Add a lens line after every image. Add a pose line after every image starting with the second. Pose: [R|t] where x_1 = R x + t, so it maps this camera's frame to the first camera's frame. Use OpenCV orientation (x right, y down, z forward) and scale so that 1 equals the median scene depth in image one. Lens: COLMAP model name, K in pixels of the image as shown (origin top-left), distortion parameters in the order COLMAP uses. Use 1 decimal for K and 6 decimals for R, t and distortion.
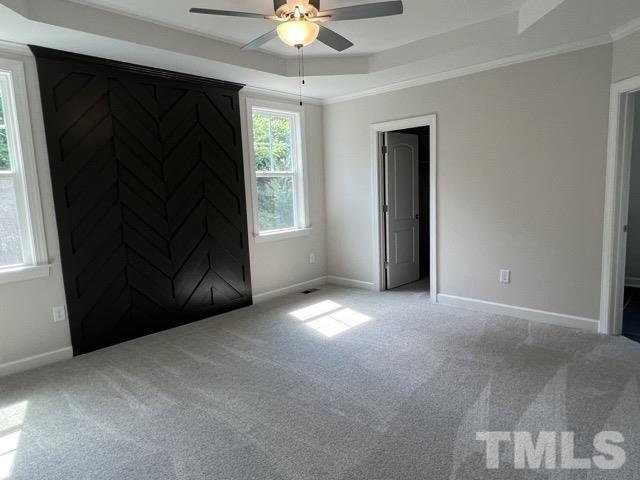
lens RADIAL K [[411.8, 0, 319.5], [0, 411.8, 238.6], [0, 0, 1]] dist [0.001493, 0.004017]
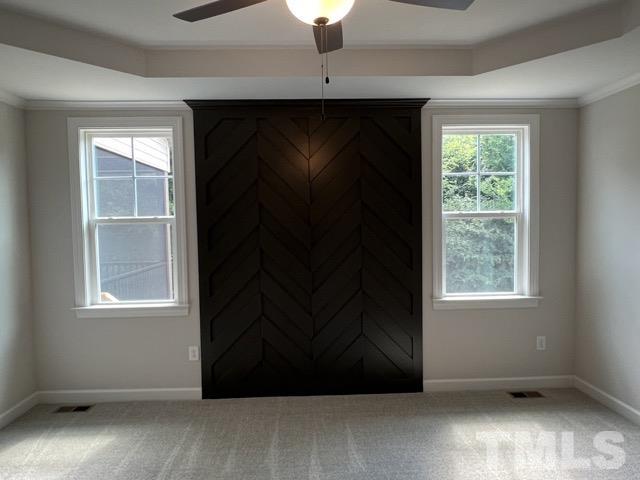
lens RADIAL K [[411.8, 0, 319.8], [0, 411.8, 241.8], [0, 0, 1]] dist [0.001493, 0.004017]
pose [[0.712340, 0.061582, -0.699127, 0.217882], [-0.100083, 0.994876, -0.014341, -0.082590], [0.694662, 0.080186, 0.714854, 0.344361]]
